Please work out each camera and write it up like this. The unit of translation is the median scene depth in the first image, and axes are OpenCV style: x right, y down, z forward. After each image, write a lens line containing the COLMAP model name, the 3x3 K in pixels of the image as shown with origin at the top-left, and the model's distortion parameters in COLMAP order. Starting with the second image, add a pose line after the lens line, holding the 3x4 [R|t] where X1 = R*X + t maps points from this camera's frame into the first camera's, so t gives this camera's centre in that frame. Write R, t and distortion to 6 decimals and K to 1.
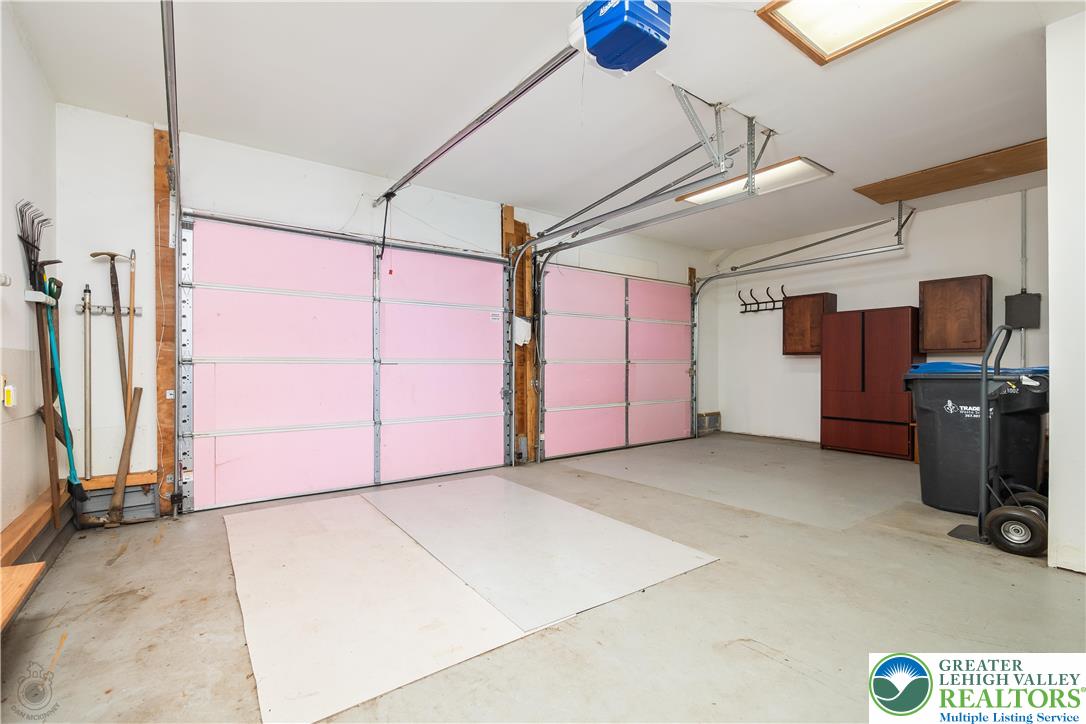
lens RADIAL K [[470.6, 0, 540.6], [0, 470.6, 363.0], [0, 0, 1]] dist [-0.009902, -0.000097]
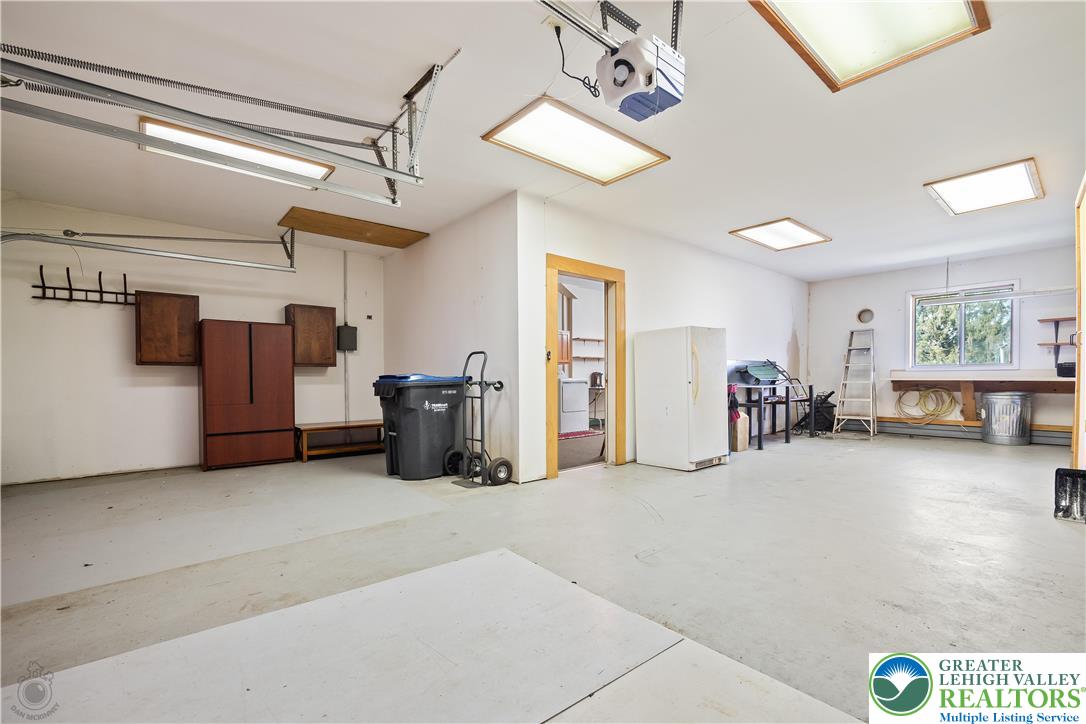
lens RADIAL K [[470.6, 0, 520.6], [0, 470.6, 384.7], [0, 0, 1]] dist [-0.009902, -0.000097]
pose [[-0.039875, -0.014848, 0.999094, -0.336722], [0.000443, 0.999889, 0.014877, 0.006061], [-0.999205, 0.001036, -0.039864, 0.463655]]
